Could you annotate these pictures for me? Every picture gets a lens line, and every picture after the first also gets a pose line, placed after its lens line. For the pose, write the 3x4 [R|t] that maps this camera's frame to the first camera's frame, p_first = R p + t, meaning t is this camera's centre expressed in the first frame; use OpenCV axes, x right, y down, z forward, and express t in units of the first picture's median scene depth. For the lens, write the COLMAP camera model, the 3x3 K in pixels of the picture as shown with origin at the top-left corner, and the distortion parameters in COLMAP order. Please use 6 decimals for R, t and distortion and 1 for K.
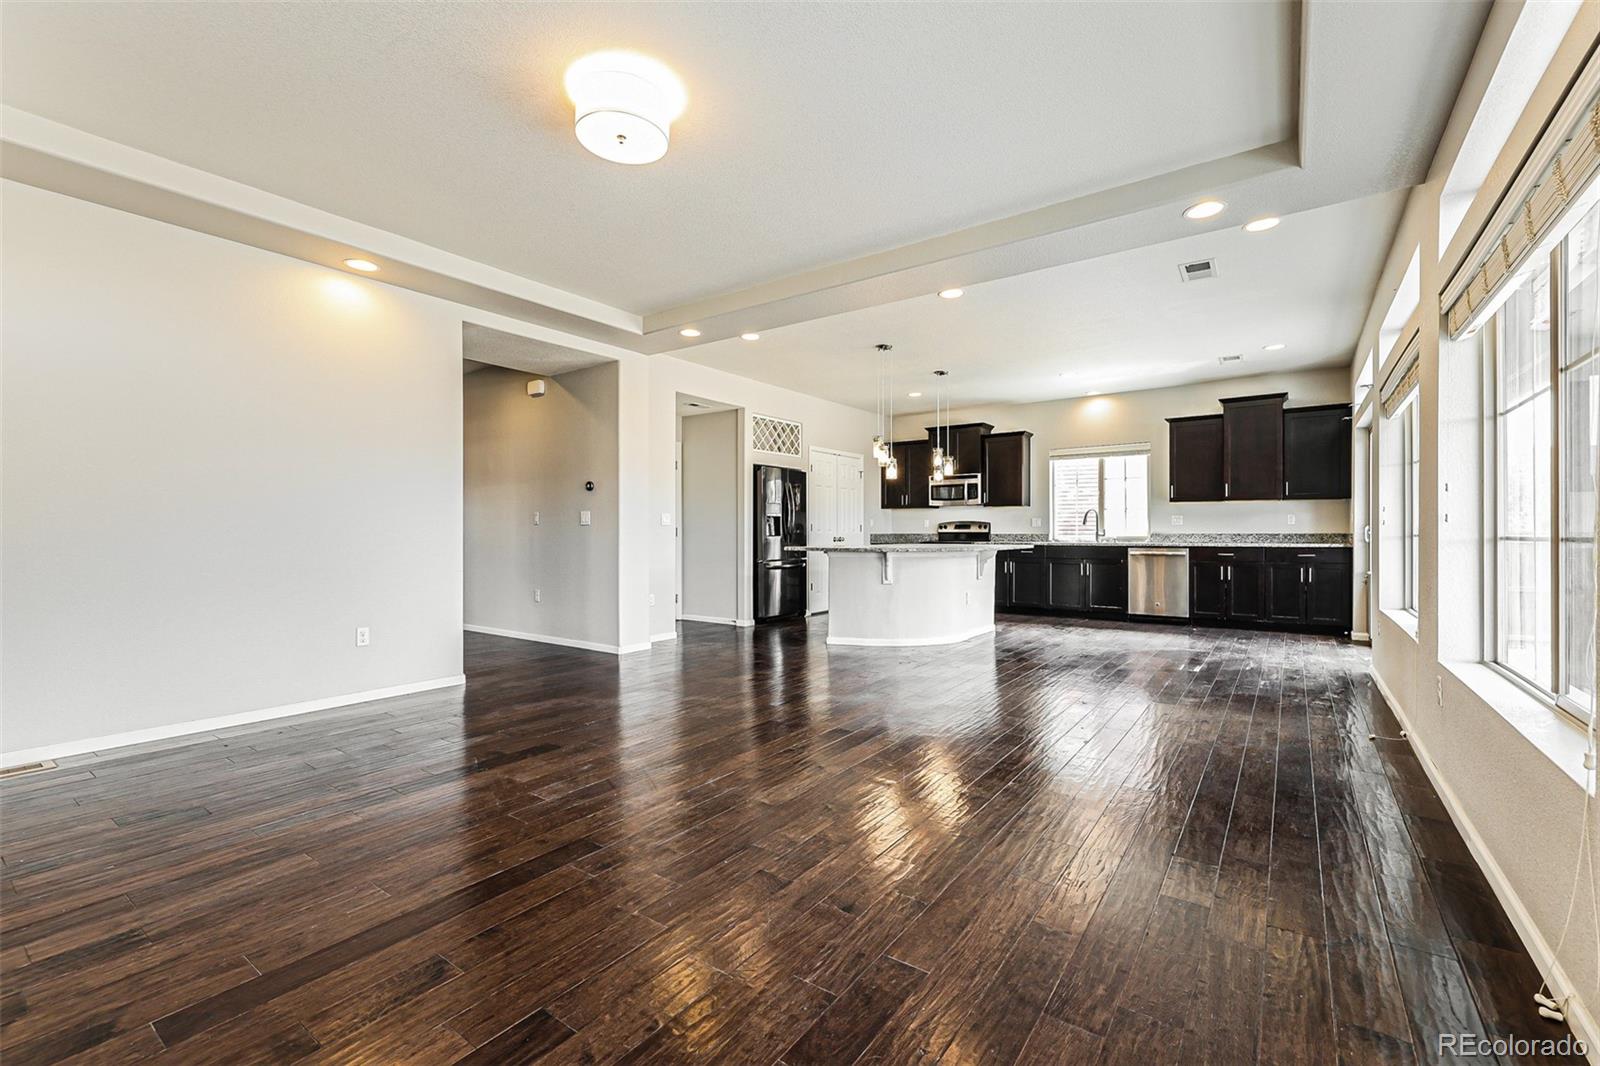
lens RADIAL K [[681.3, 0, 798.8], [0, 681.3, 535.7], [0, 0, 1]] dist [-0.000877, 0.000970]
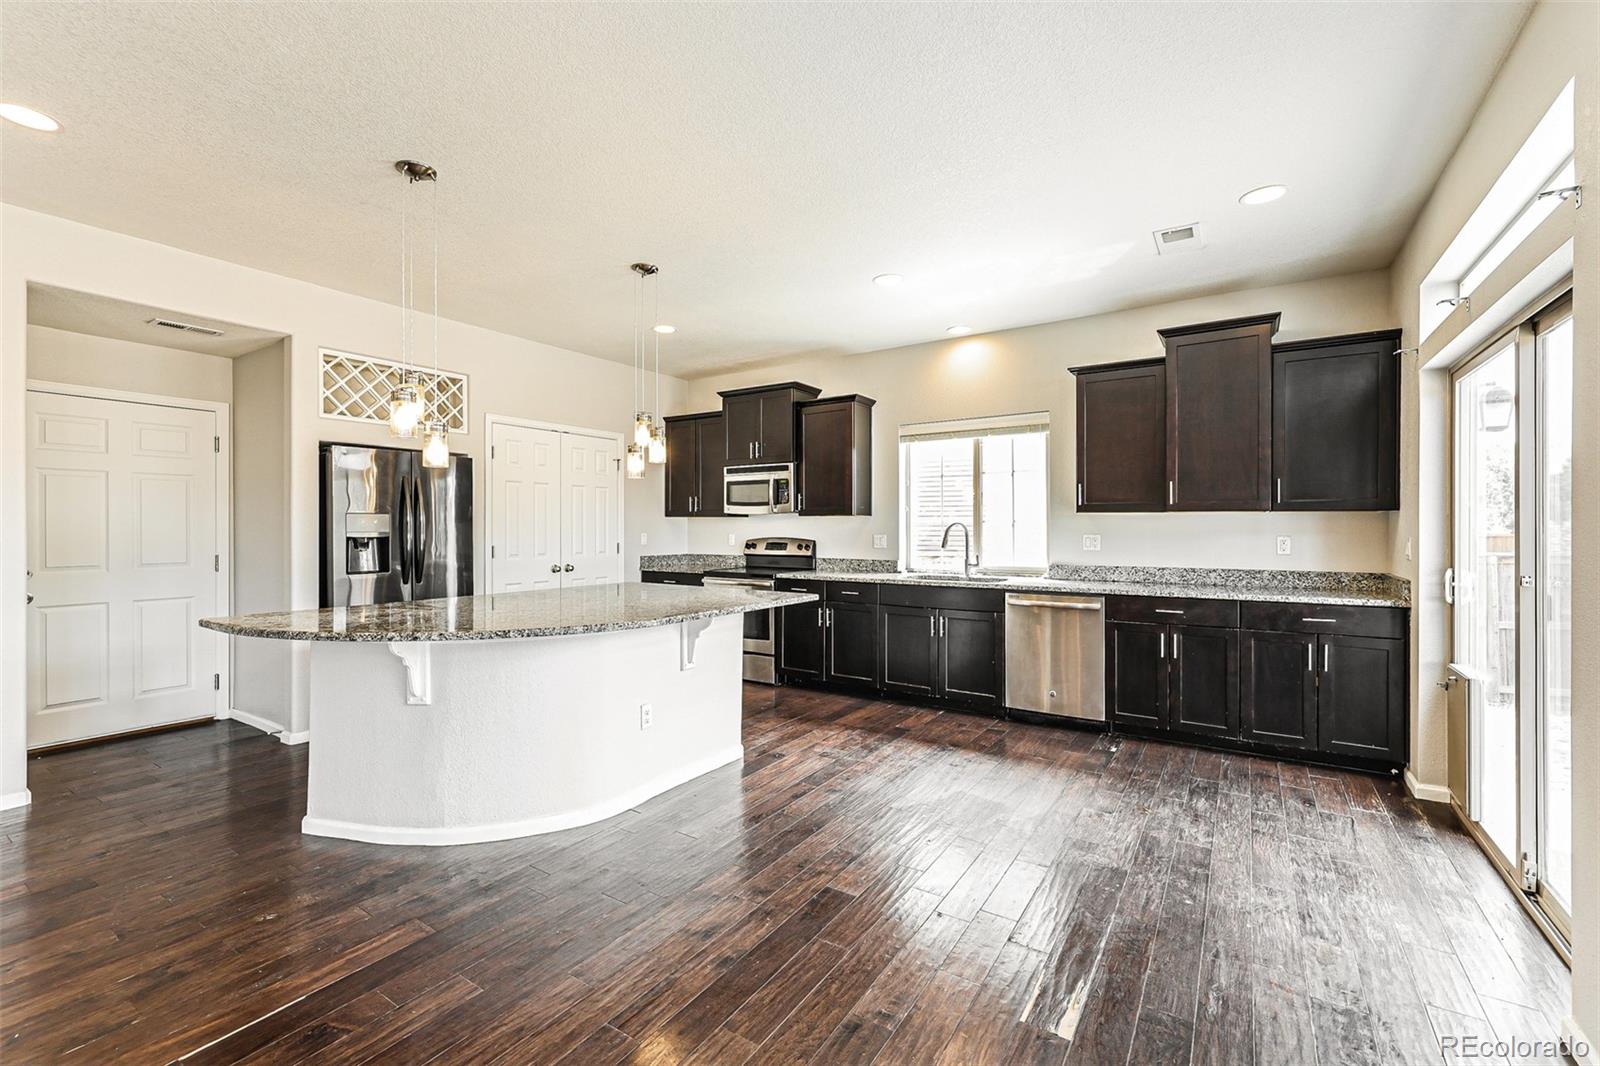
lens RADIAL K [[681.3, 0, 797.1], [0, 681.3, 530.0], [0, 0, 1]] dist [-0.000877, 0.000970]
pose [[0.999134, 0.001083, 0.041595, 0.282467], [-0.001003, 0.999998, -0.001935, -0.032960], [-0.041597, 0.001892, 0.999133, 0.430988]]
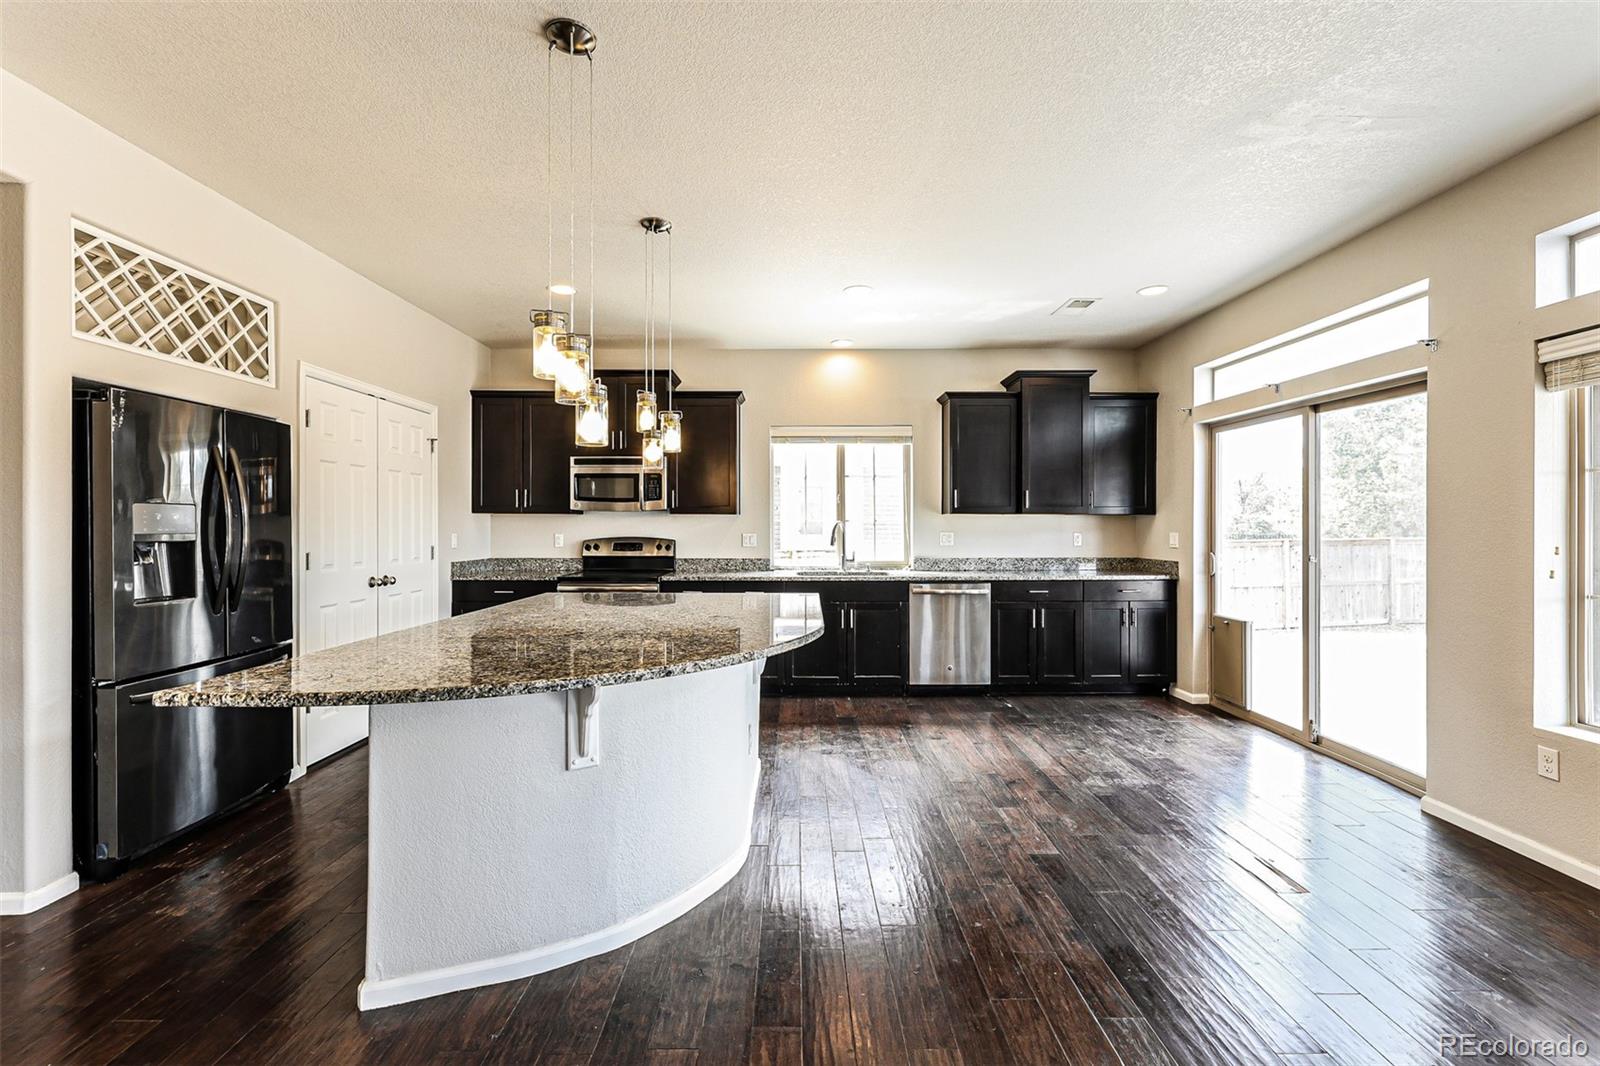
lens RADIAL K [[681.3, 0, 803.0], [0, 681.3, 528.4], [0, 0, 1]] dist [-0.000877, 0.000970]
pose [[0.805518, -0.000245, 0.592571, 0.017697], [0.001637, 0.999997, -0.001812, -0.033411], [-0.592569, 0.002430, 0.805516, 0.532386]]
